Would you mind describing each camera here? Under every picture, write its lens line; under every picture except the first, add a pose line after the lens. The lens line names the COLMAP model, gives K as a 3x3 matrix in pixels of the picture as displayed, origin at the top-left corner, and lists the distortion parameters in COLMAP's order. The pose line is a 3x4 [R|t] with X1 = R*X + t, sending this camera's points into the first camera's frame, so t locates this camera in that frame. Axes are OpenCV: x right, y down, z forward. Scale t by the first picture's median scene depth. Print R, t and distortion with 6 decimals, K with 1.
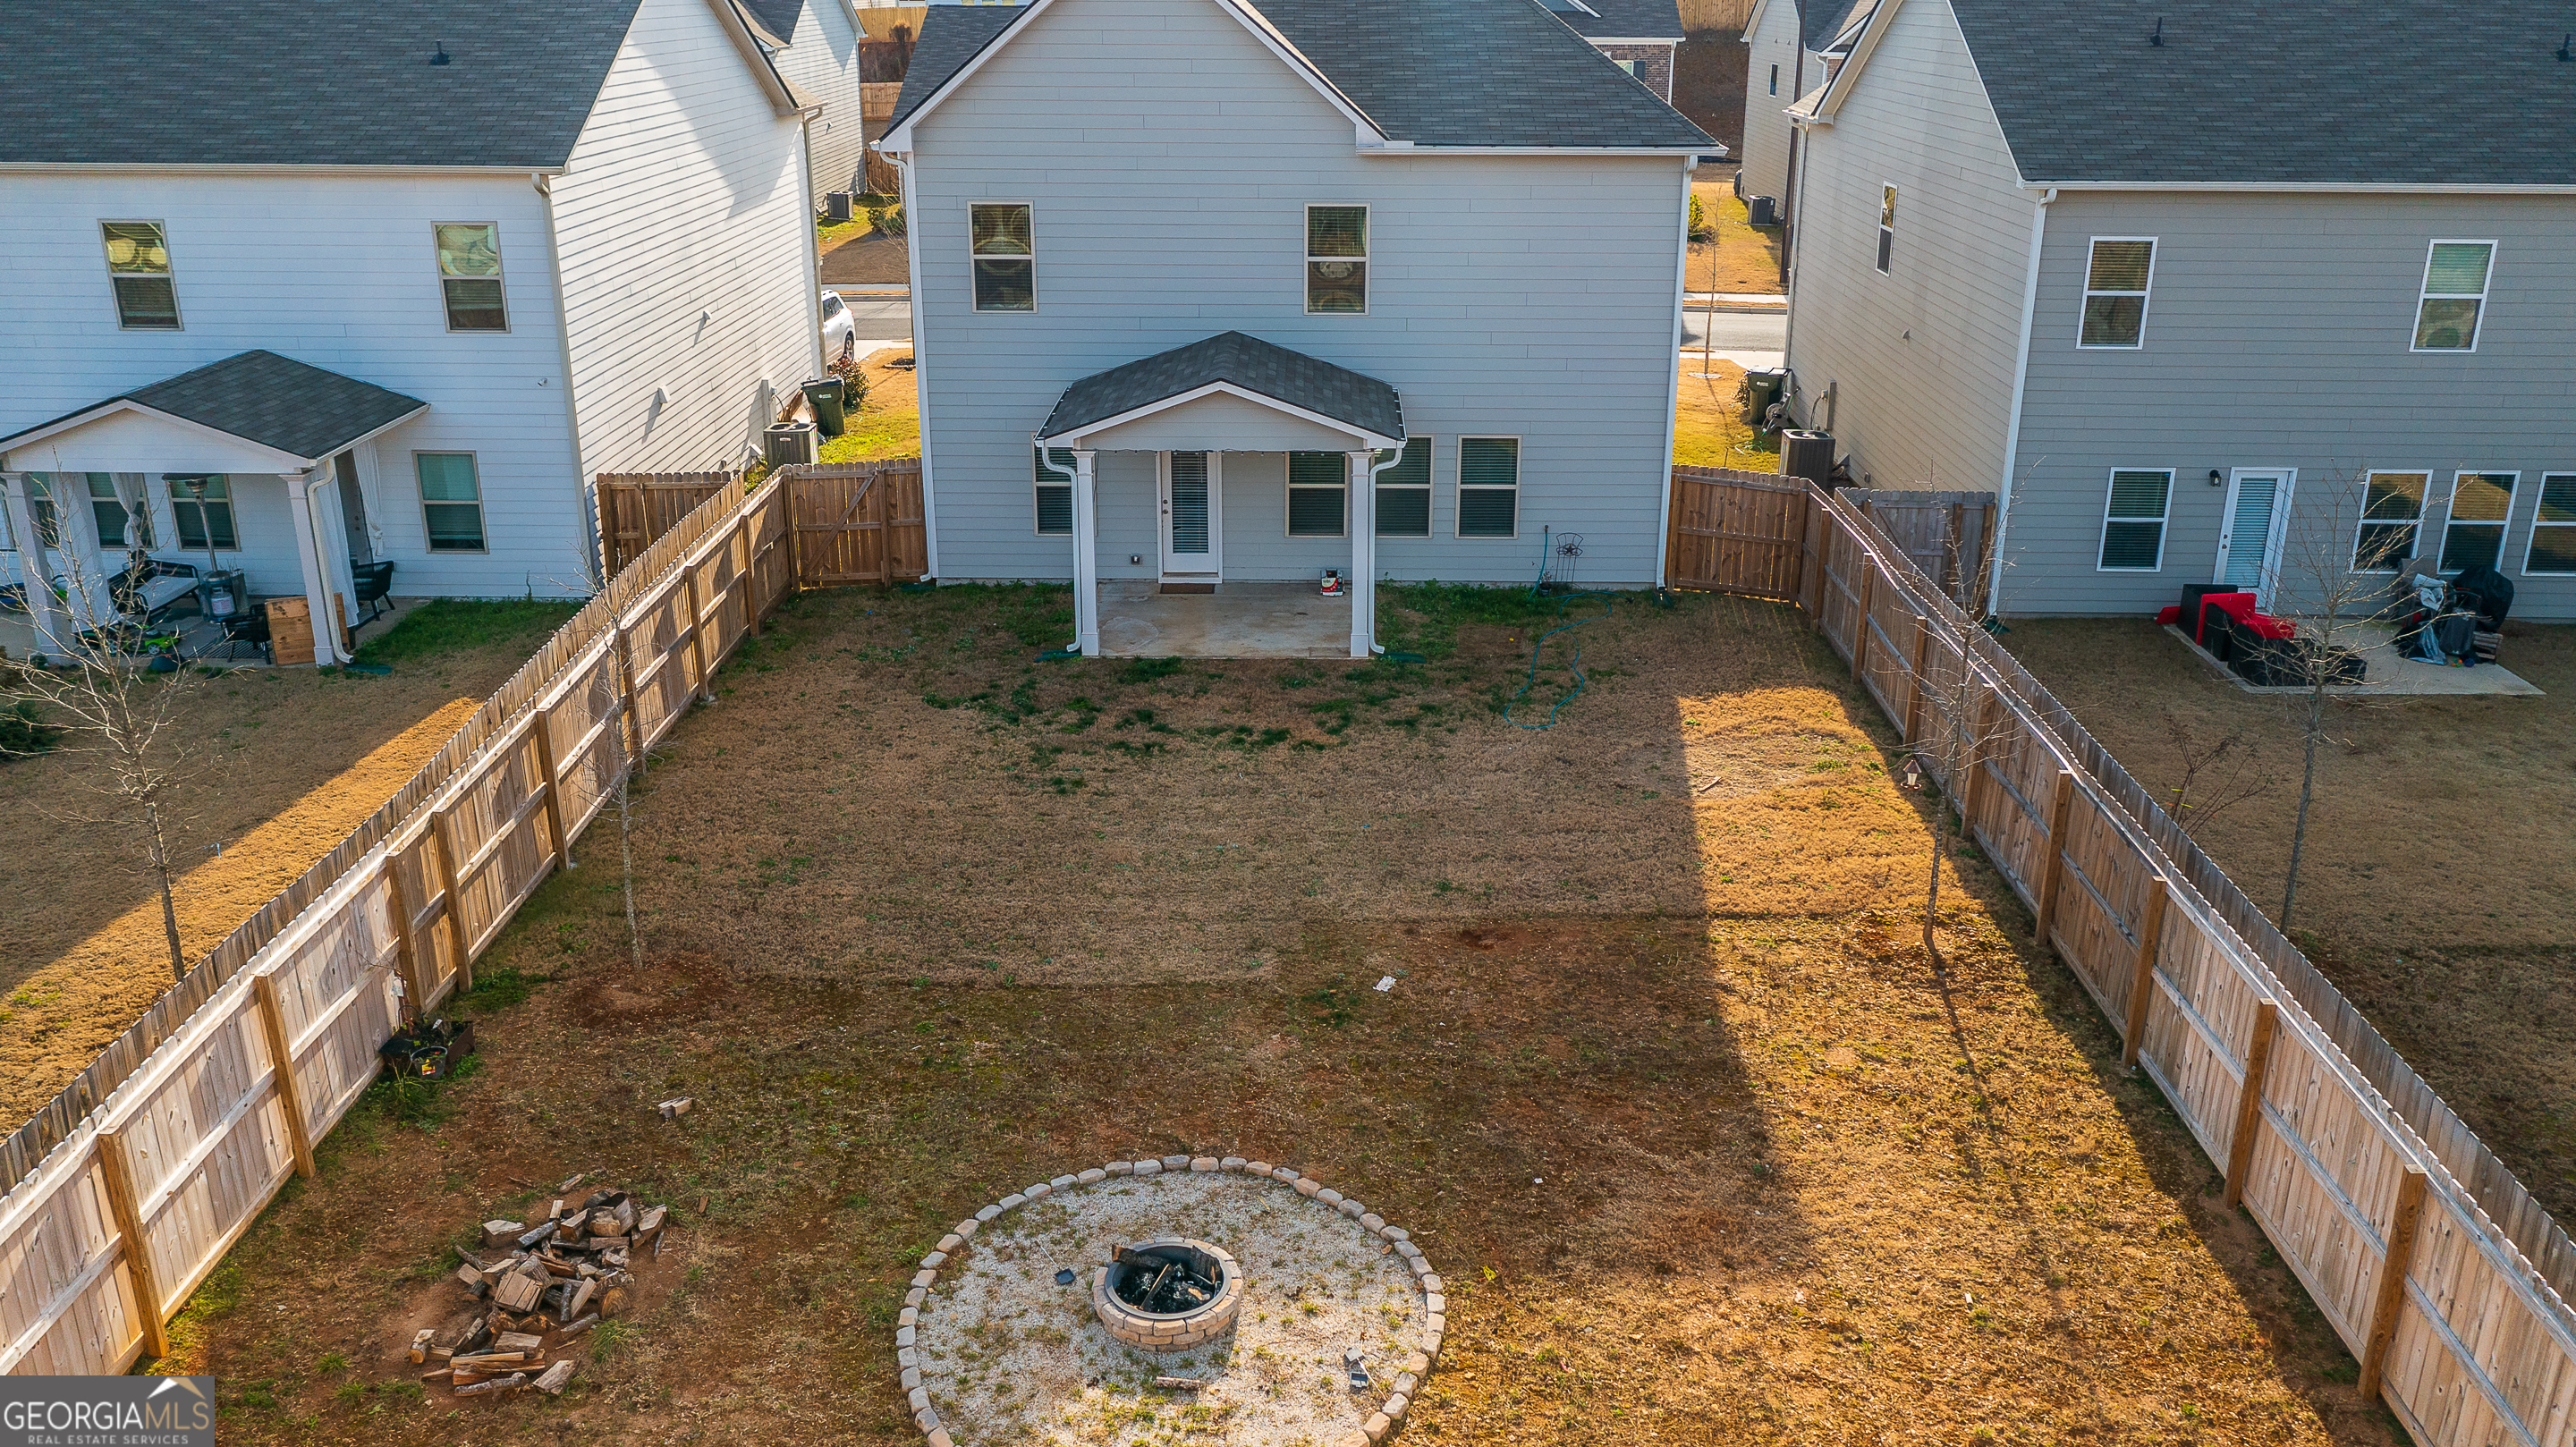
lens RADIAL K [[2048.5, 0, 1288.0], [0, 2048.5, 723.5], [0, 0, 1]] dist [-0.004233, 0.008394]
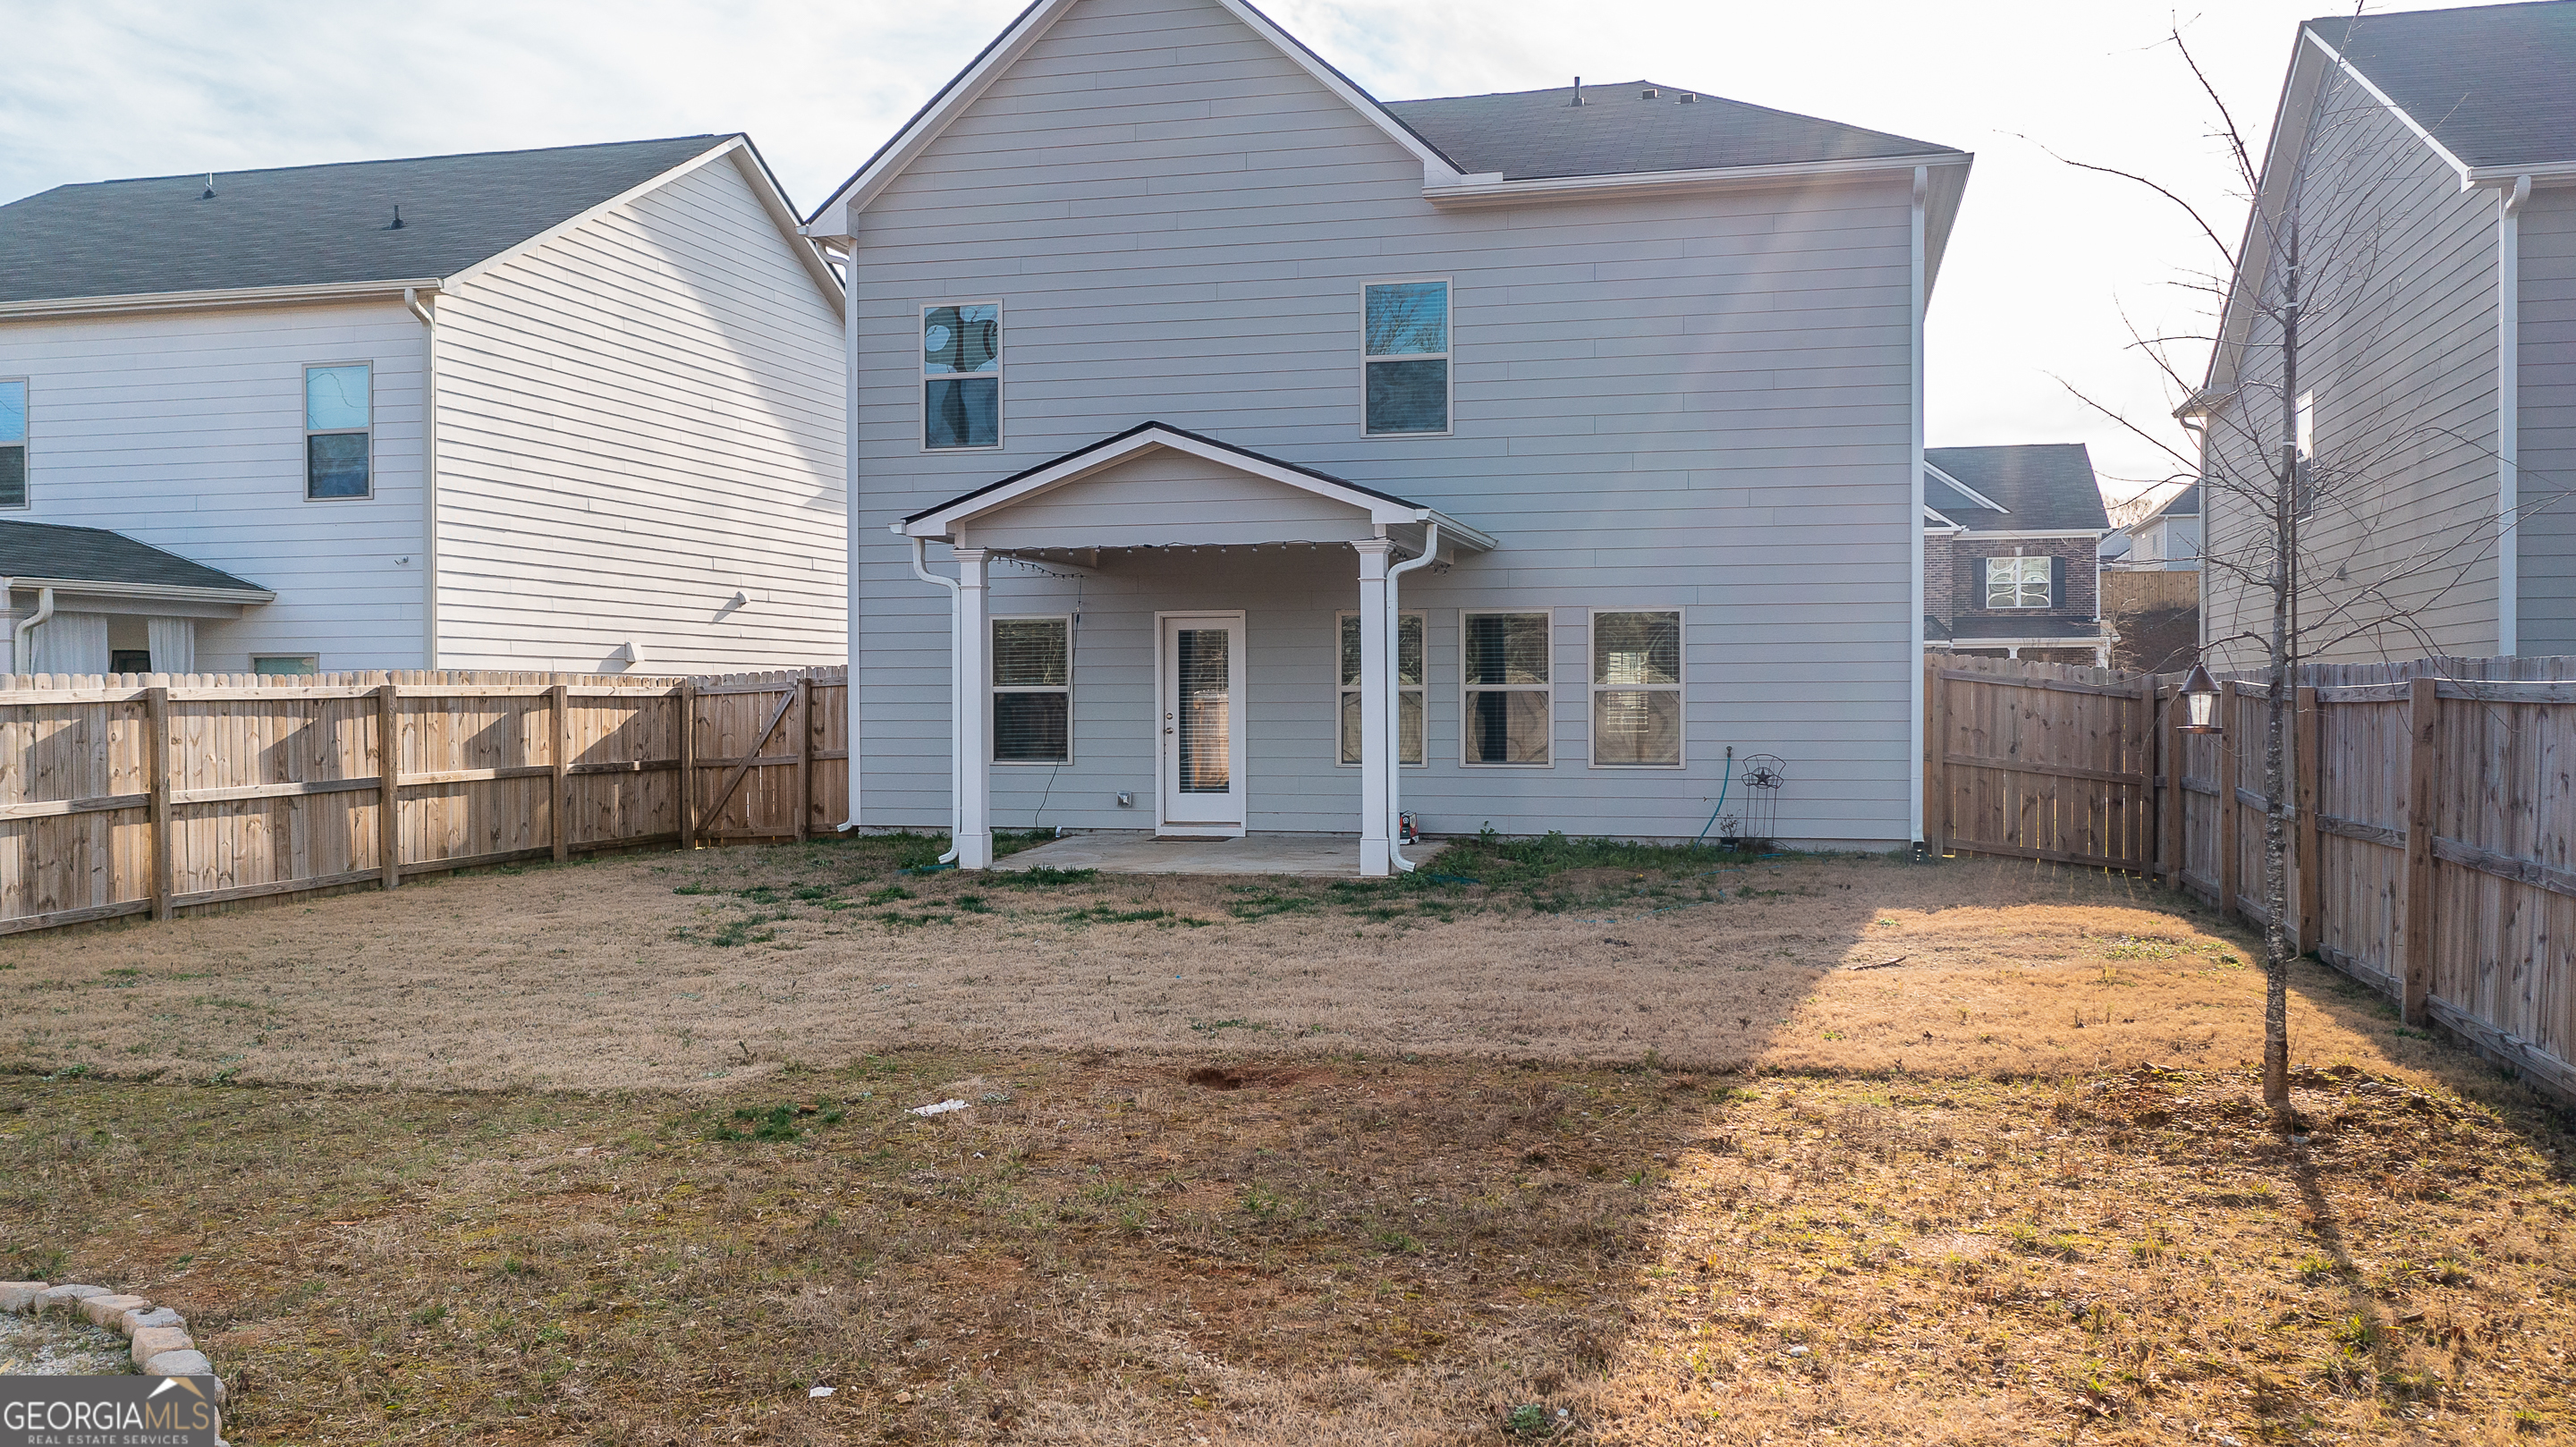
lens RADIAL K [[2048.5, 0, 1288.0], [0, 2048.5, 723.5], [0, 0, 1]] dist [-0.004233, 0.008394]
pose [[0.970770, -0.008791, -0.239849, 0.150657], [-0.073390, 0.940591, -0.331514, 0.125359], [0.228514, 0.339427, 0.912453, 0.383498]]
